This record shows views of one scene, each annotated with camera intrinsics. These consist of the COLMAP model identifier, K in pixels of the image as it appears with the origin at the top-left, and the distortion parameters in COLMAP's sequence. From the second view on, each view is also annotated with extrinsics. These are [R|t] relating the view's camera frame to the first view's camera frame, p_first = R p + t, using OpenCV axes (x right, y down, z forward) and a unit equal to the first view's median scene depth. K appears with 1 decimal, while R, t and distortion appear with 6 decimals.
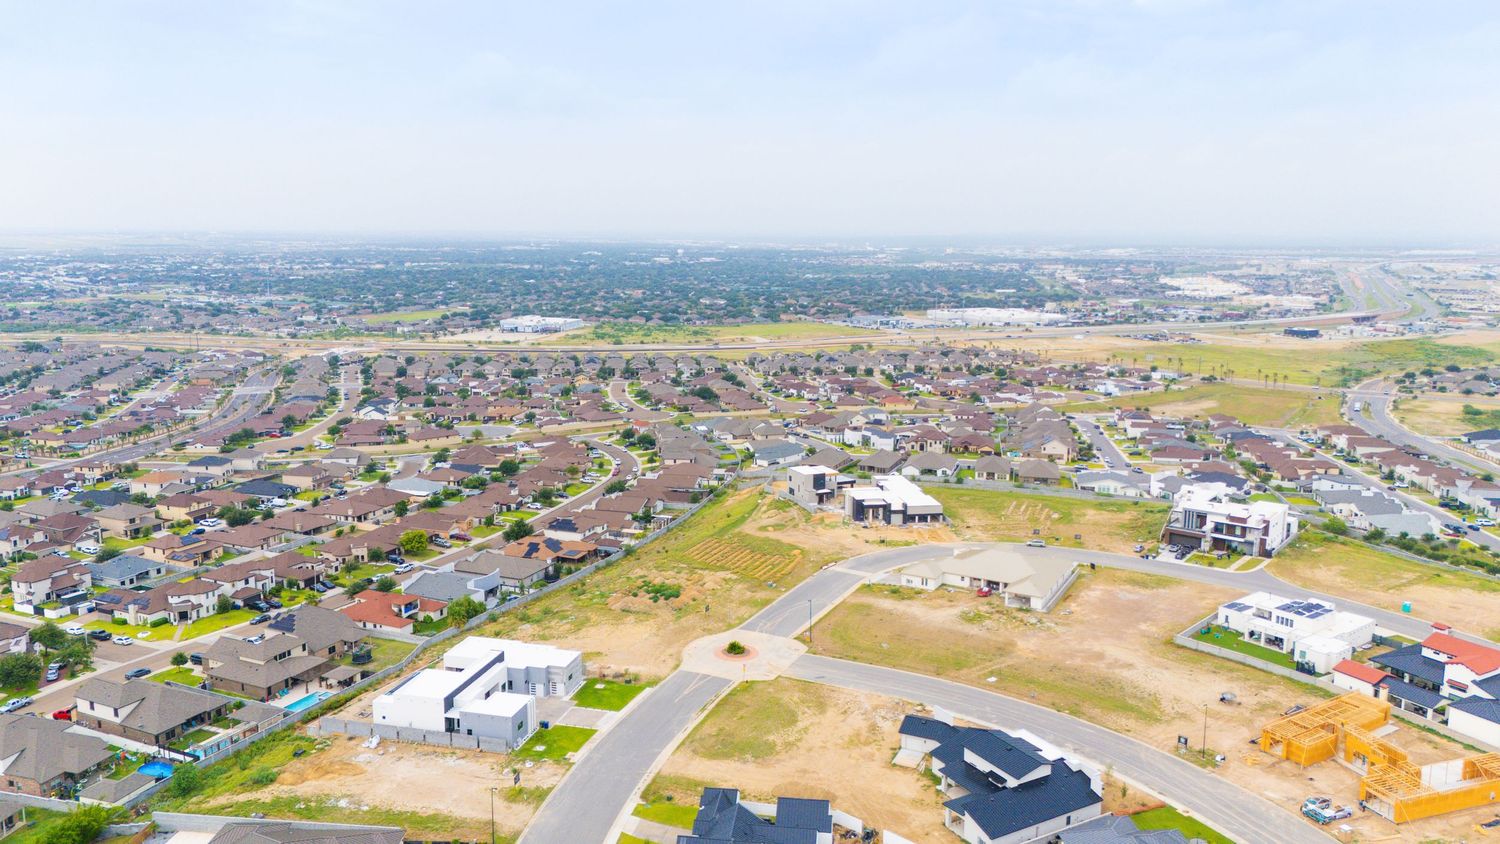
lens RADIAL K [[1090.7, 0, 746.6], [0, 1090.7, 423.4], [0, 0, 1]] dist [0.077411, -0.073290]
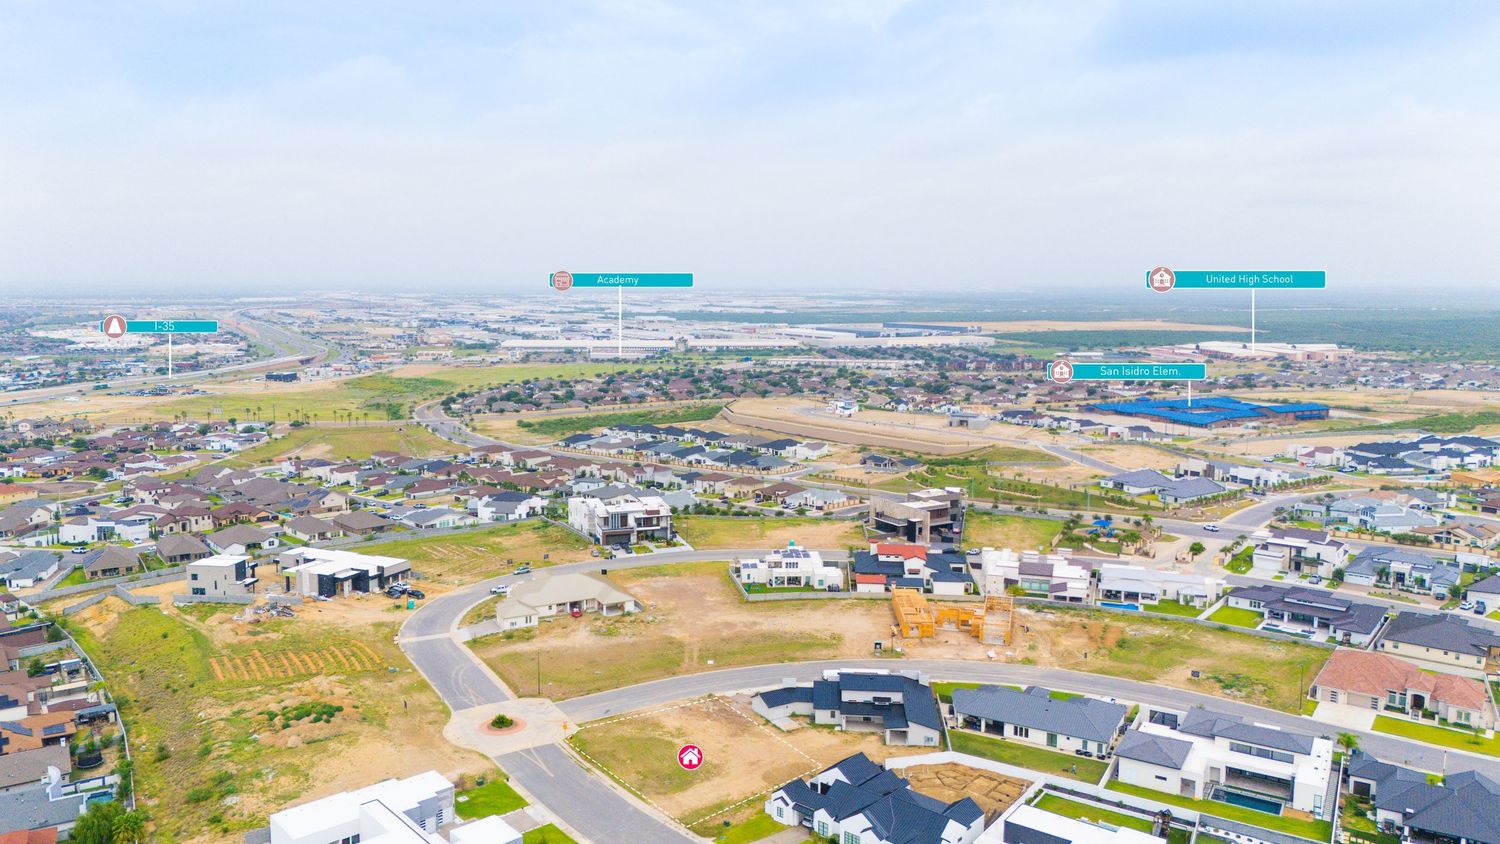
lens RADIAL K [[1090.7, 0, 749.4], [0, 1090.7, 422.7], [0, 0, 1]] dist [0.077411, -0.073290]
pose [[0.556737, -0.112618, 0.823020, -0.503414], [0.148063, 0.988356, 0.035083, -0.040729], [-0.817387, 0.102326, 0.566929, 0.200006]]
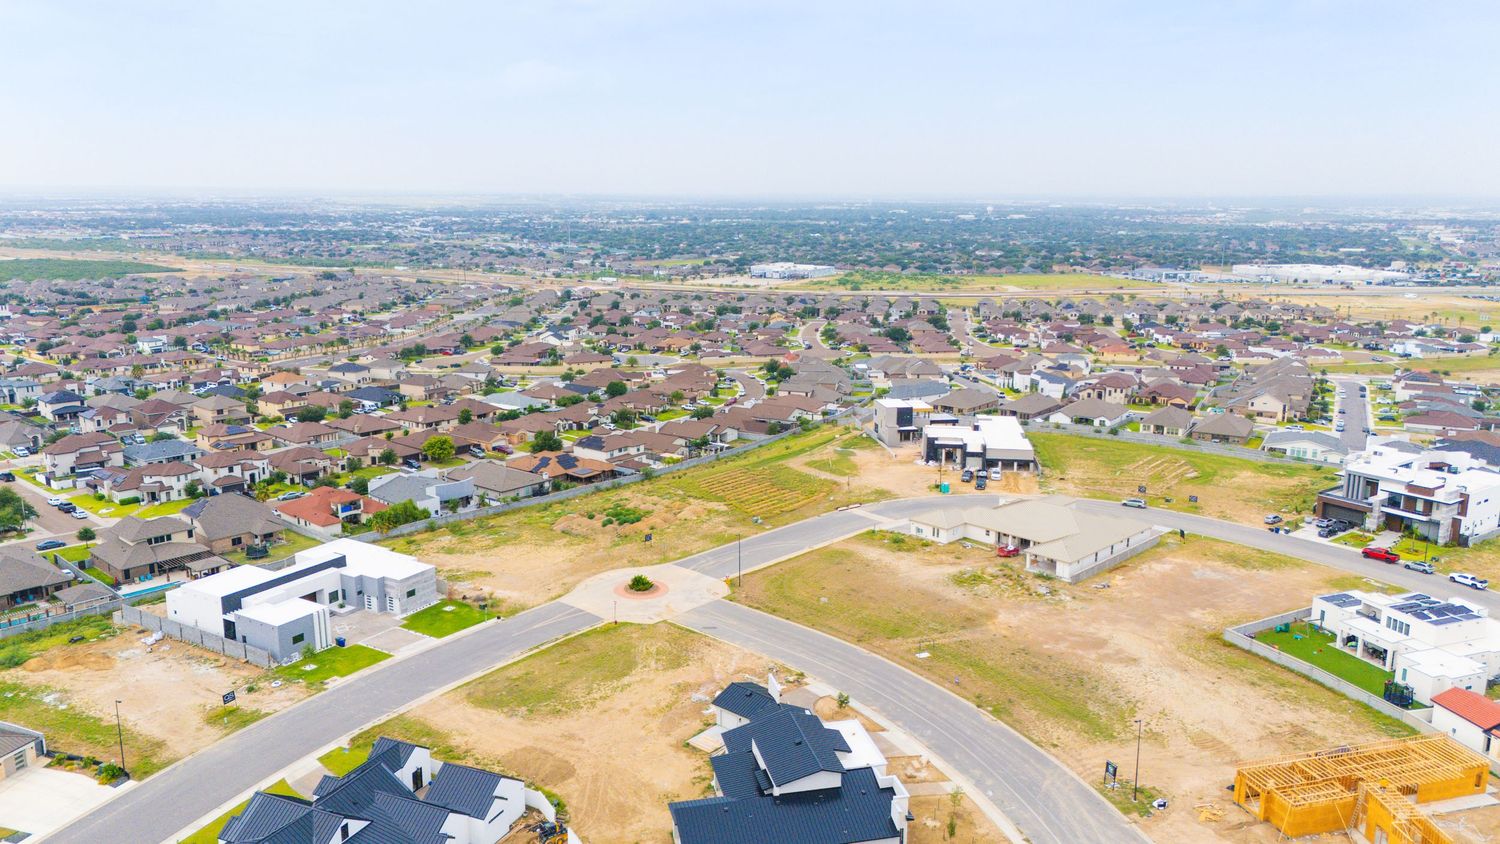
lens RADIAL K [[1090.7, 0, 744.7], [0, 1090.7, 426.4], [0, 0, 1]] dist [0.077411, -0.073290]
pose [[0.958651, 0.061673, -0.277821, 0.222267], [-0.051690, 0.997732, 0.043125, 0.037585], [0.279850, -0.026981, 0.959664, 0.185134]]
